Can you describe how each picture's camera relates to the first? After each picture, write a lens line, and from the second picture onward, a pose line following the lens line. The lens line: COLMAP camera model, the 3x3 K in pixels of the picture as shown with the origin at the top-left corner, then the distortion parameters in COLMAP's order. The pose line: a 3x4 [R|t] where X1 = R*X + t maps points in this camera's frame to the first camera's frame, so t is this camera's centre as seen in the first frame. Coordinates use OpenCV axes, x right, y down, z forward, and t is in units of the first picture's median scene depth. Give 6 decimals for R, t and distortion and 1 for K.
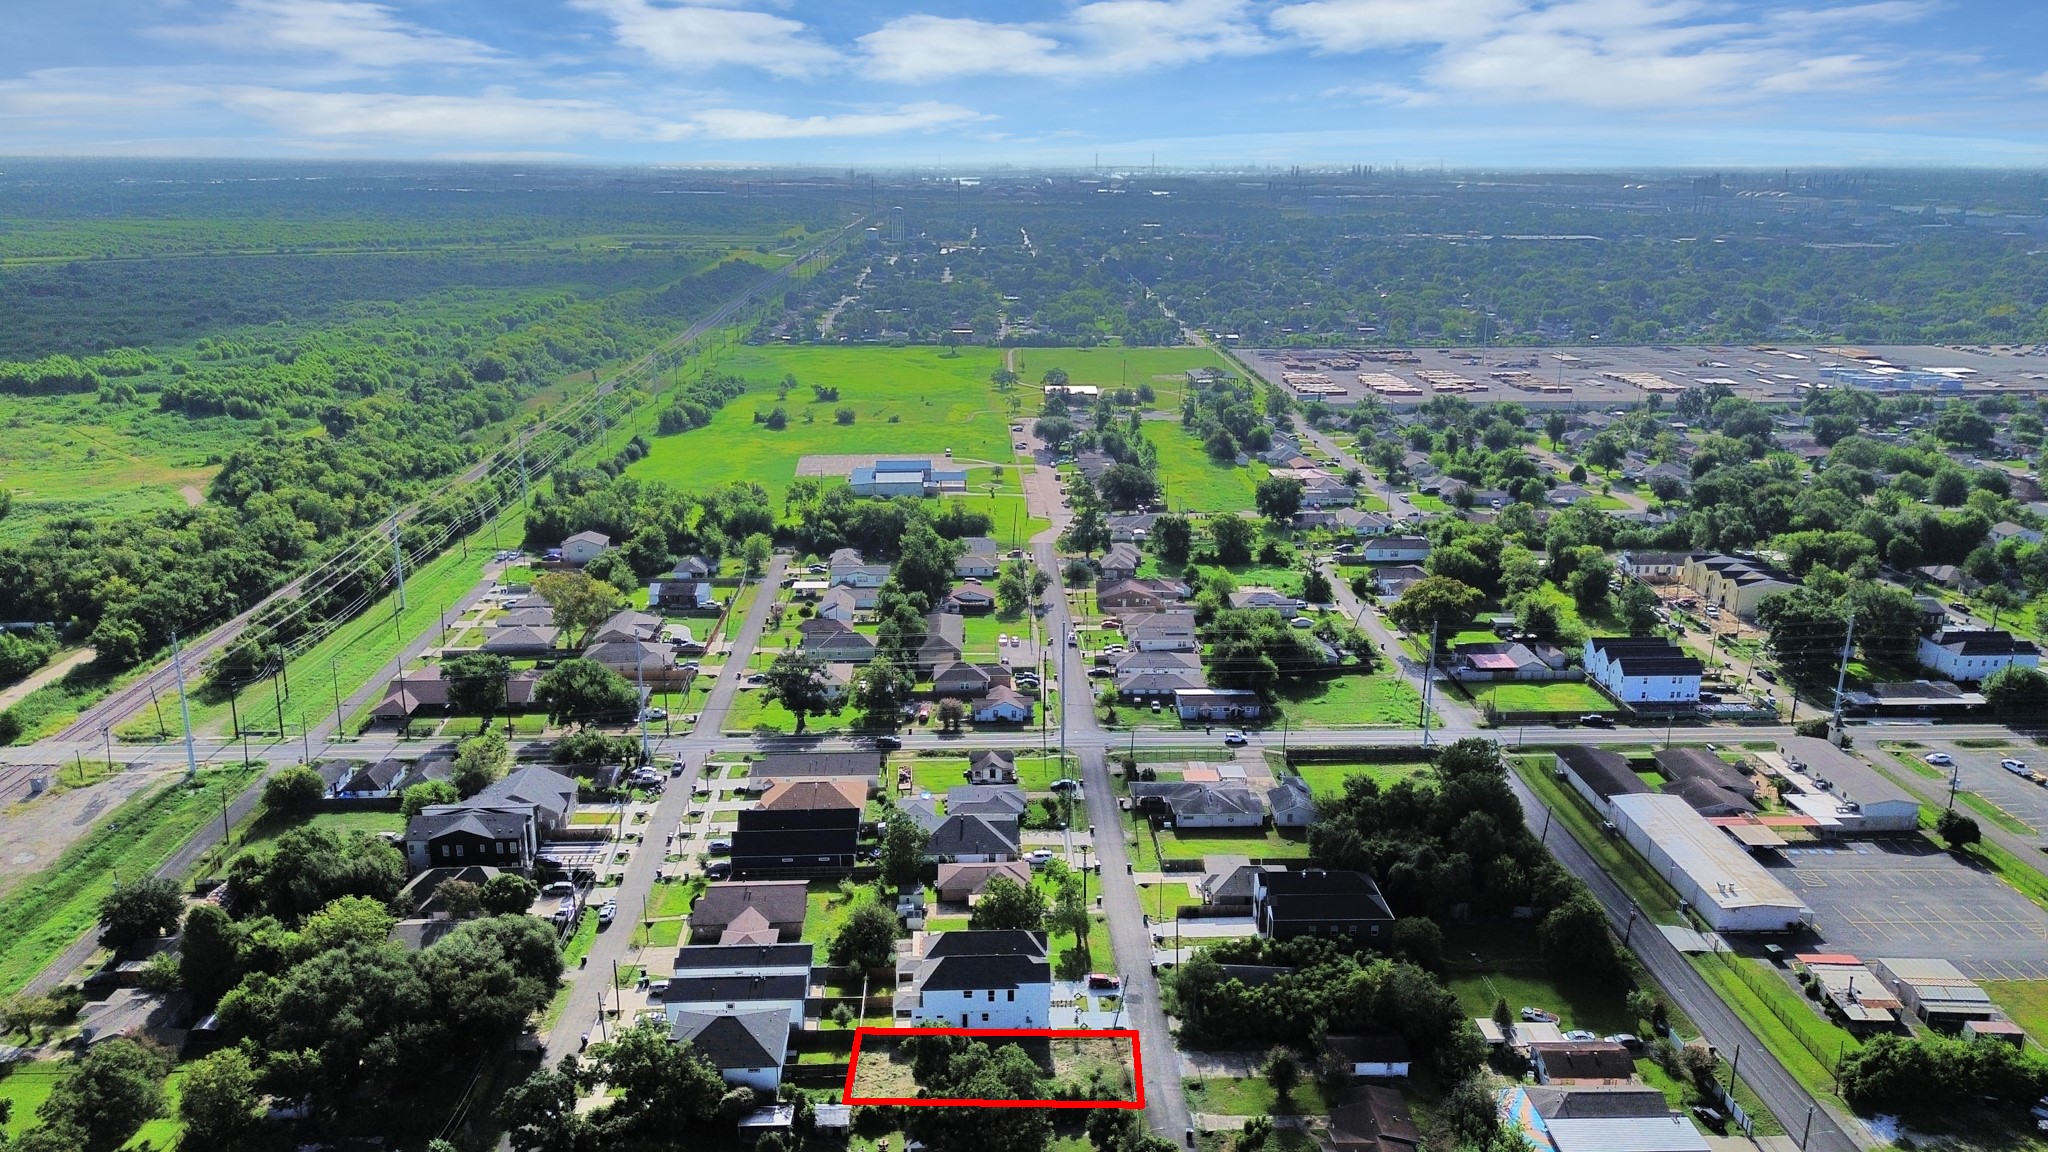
lens RADIAL K [[1450.0, 0, 1022.7], [0, 1450.0, 575.3], [0, 0, 1]] dist [0.072160, -0.073410]
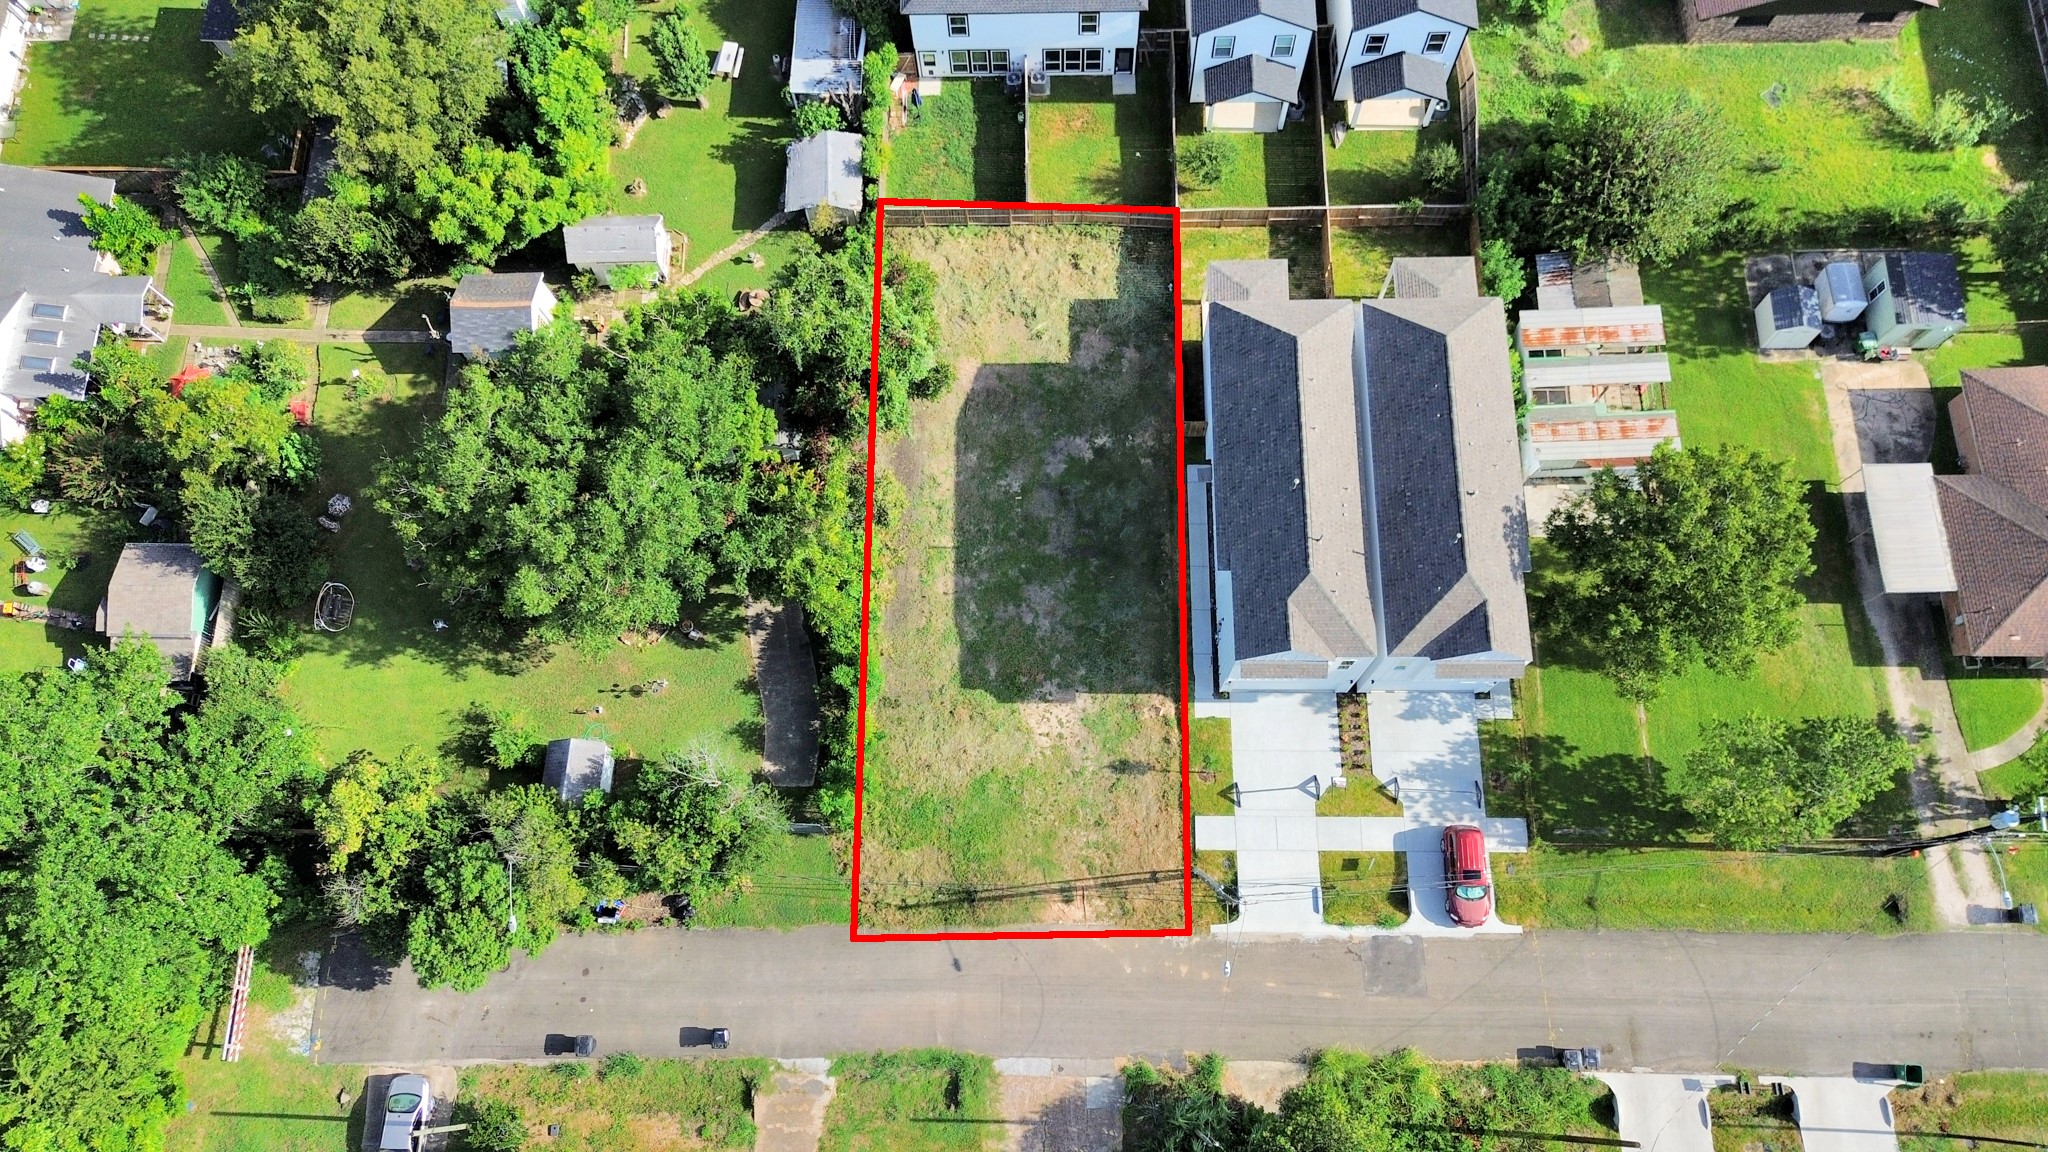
lens RADIAL K [[1450.0, 0, 1022.7], [0, 1450.0, 575.3], [0, 0, 1]] dist [0.072160, -0.073410]
pose [[-0.045079, 0.950923, -0.306125, 0.079320], [-0.249477, 0.286011, 0.925180, -0.007935], [0.967331, 0.118078, 0.224341, 0.690179]]
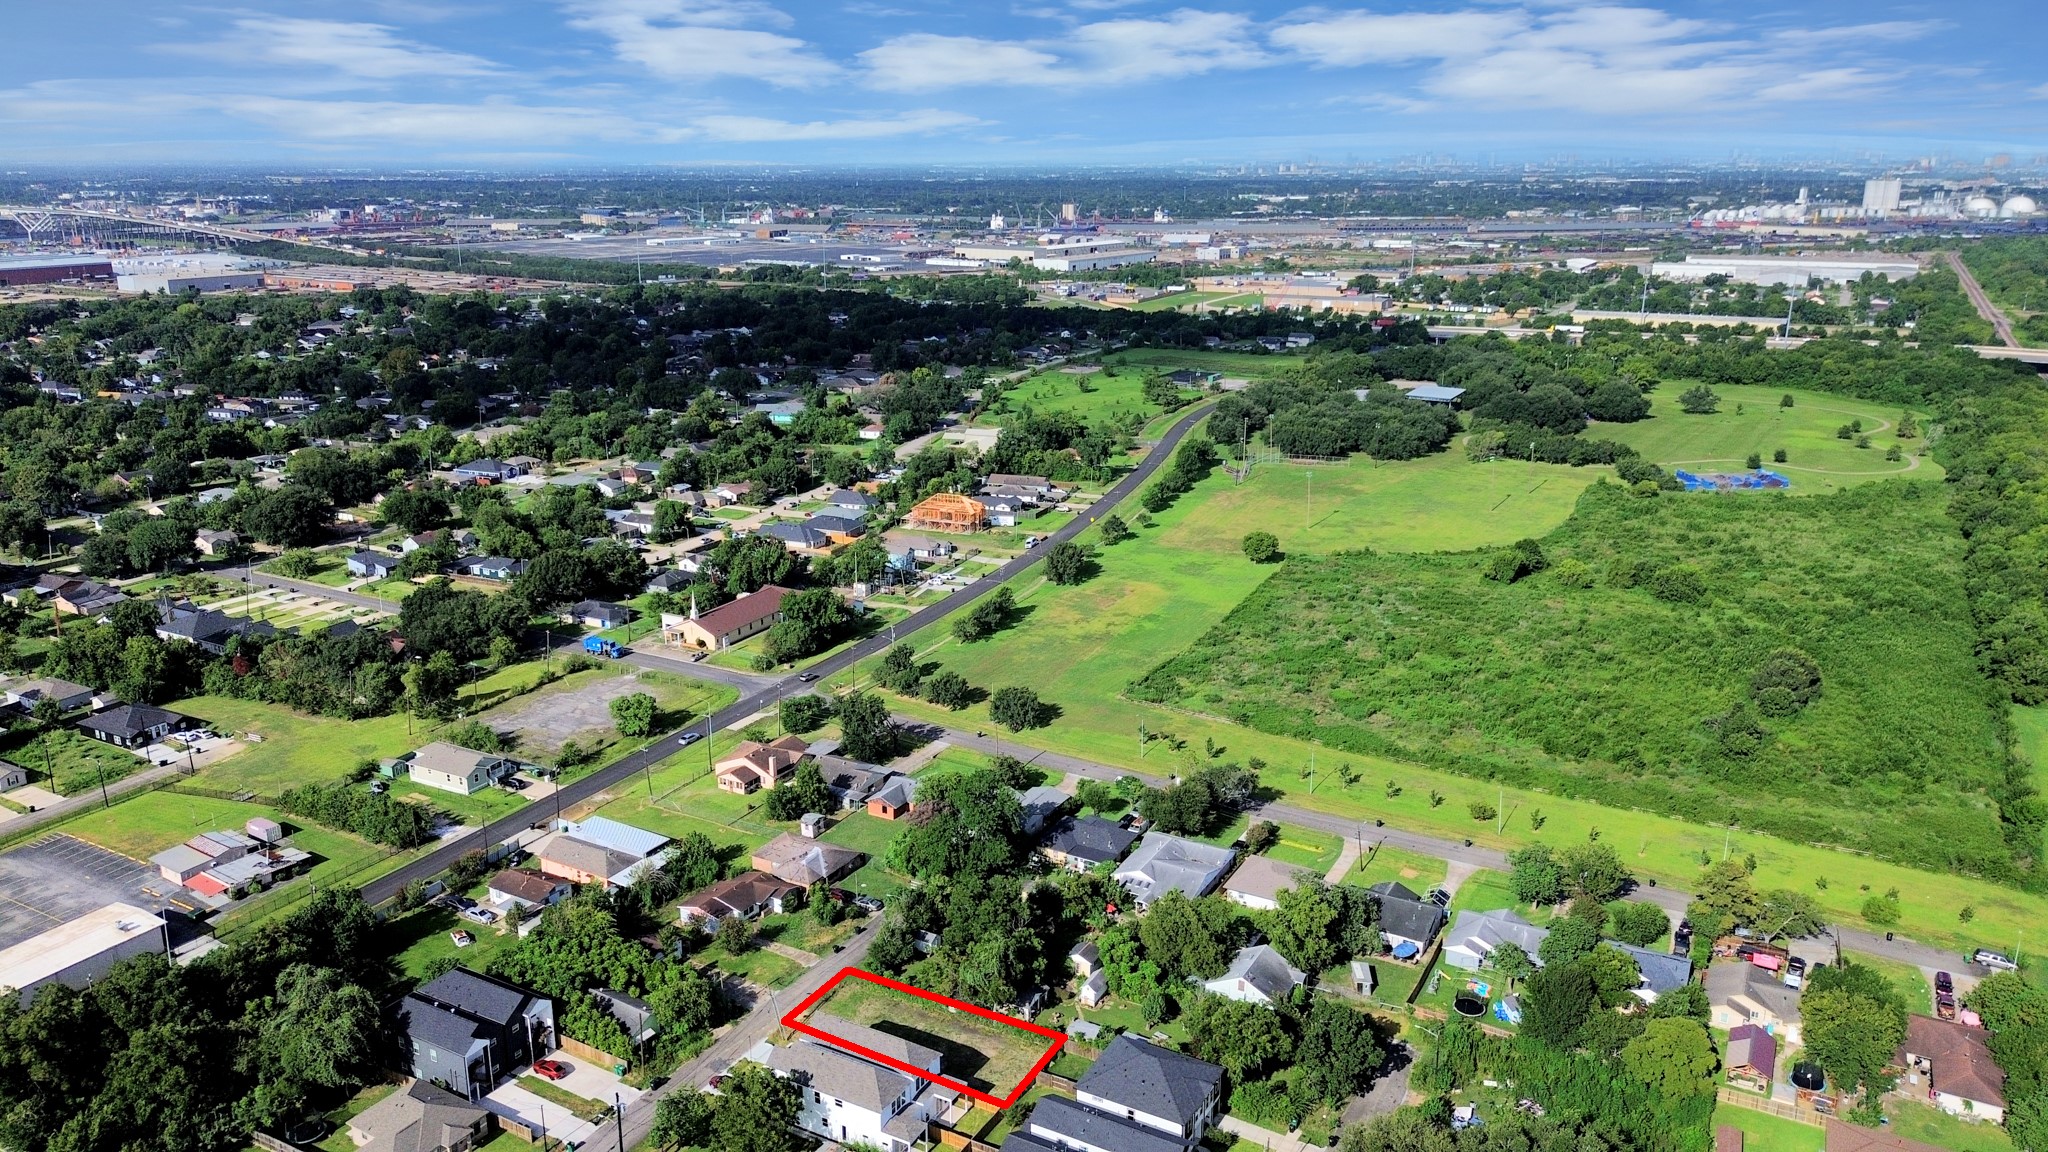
lens RADIAL K [[1450.0, 0, 1022.7], [0, 1450.0, 575.3], [0, 0, 1]] dist [0.072160, -0.073410]
pose [[-0.853144, -0.147459, 0.500401, -0.417151], [0.141483, 0.857865, 0.494014, -0.335651], [-0.502124, 0.492263, -0.711020, 1.158936]]
